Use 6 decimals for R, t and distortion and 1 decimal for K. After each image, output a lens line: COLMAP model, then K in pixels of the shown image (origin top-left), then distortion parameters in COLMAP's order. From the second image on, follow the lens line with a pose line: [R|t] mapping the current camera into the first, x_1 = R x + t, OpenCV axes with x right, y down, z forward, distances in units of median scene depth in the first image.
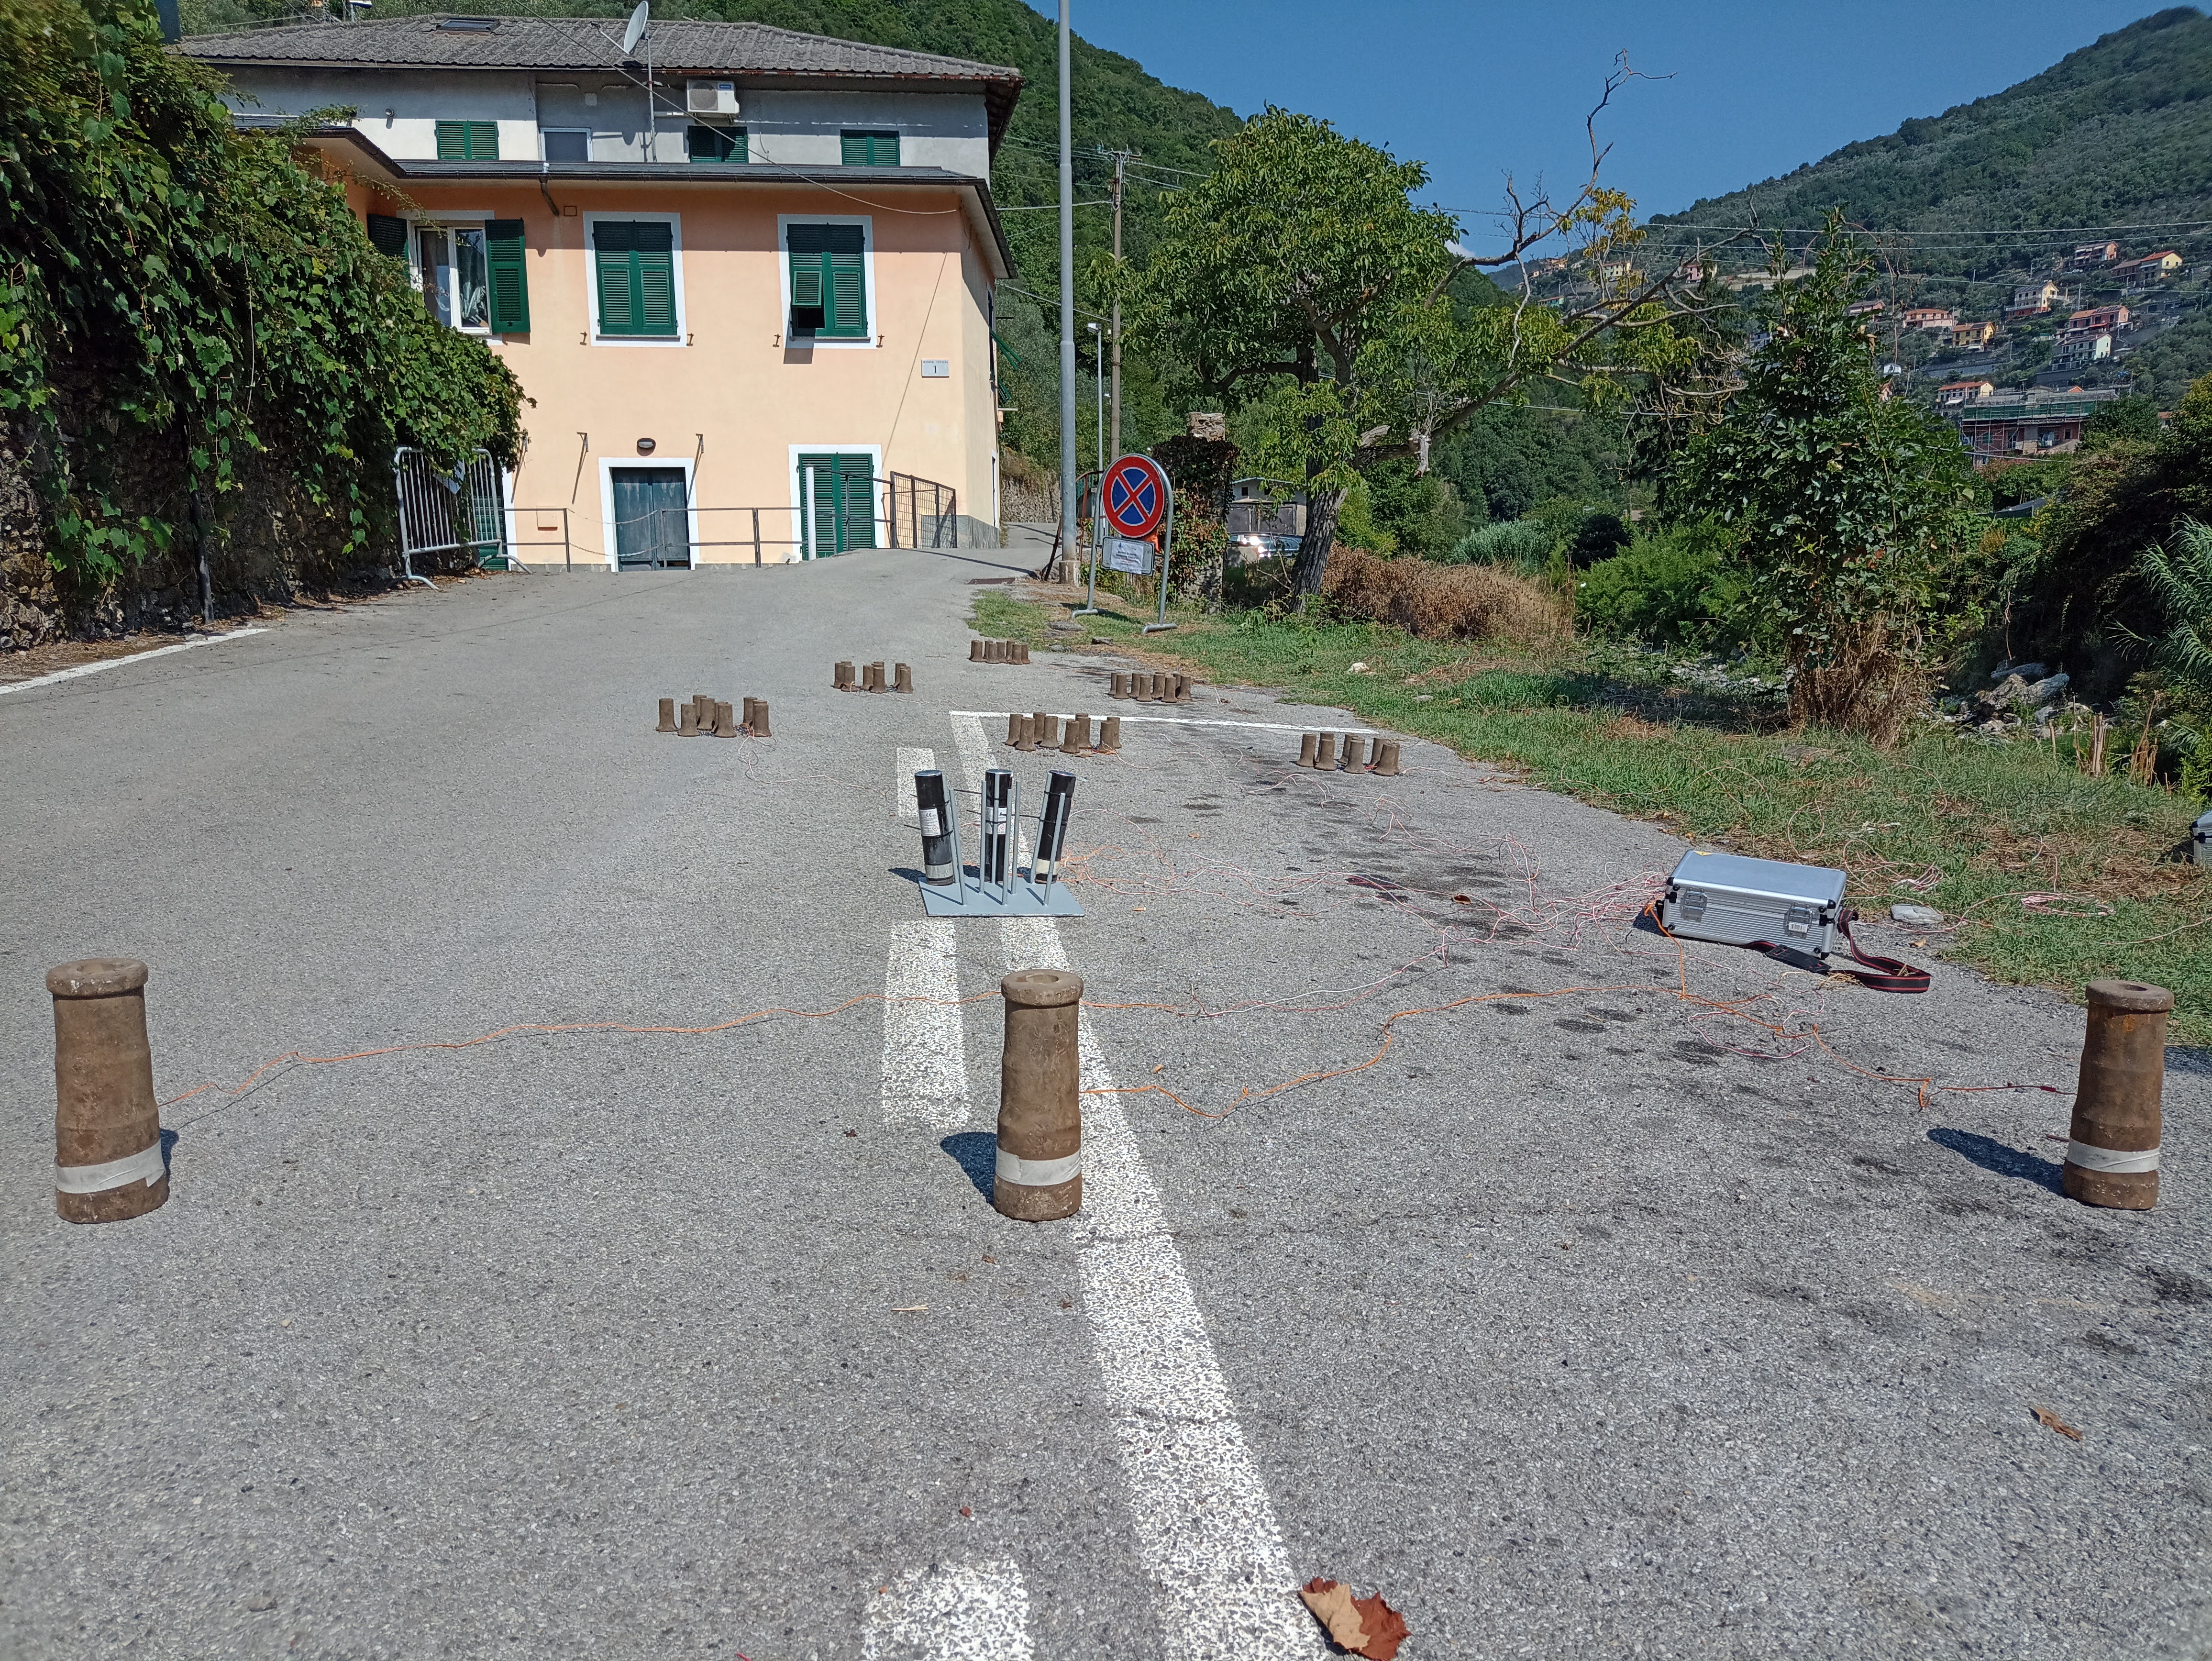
lens RADIAL K [[1613.7, 0, 1108.1], [0, 1613.7, 841.3], [0, 0, 1]] dist [0.102315, -0.167435]
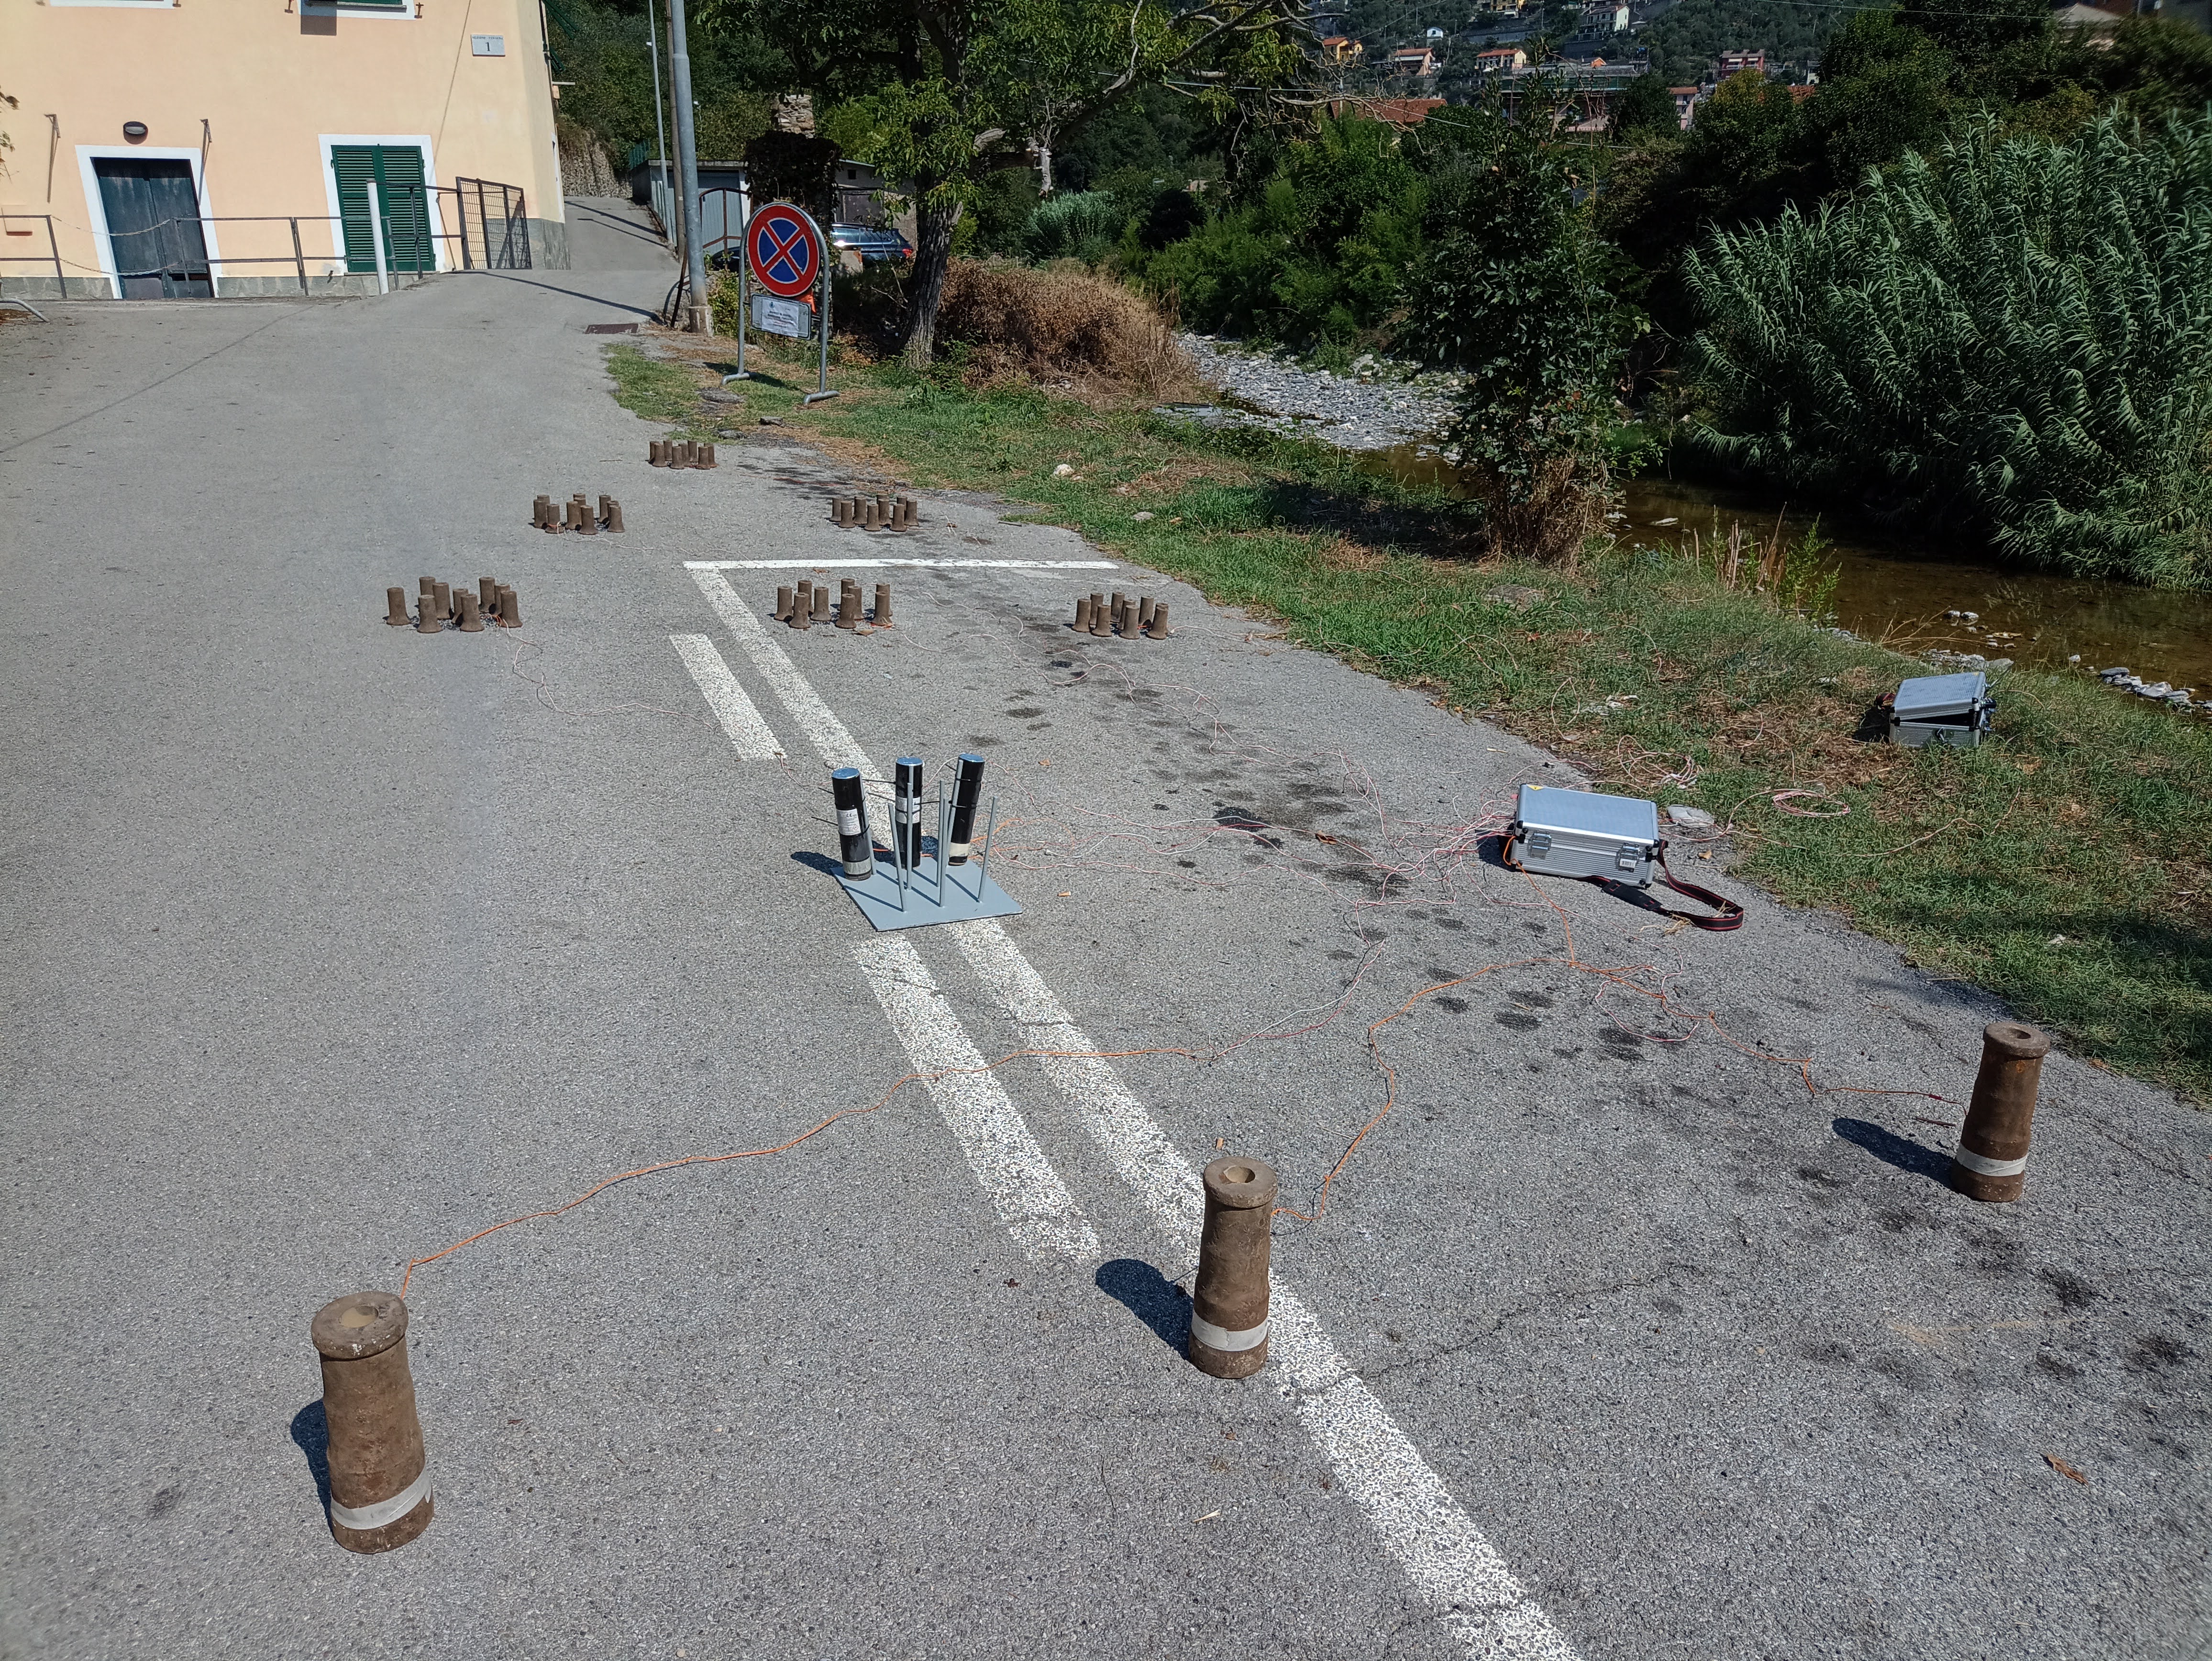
lens RADIAL K [[1608.2, 0, 1109.6], [0, 1608.2, 854.5], [0, 0, 1]] dist [0.088763, -0.124171]
pose [[0.967308, -0.082057, 0.239963, -0.116236], [0.033855, 0.979519, 0.198483, -0.109284], [-0.251335, -0.183870, 0.950275, 0.004279]]
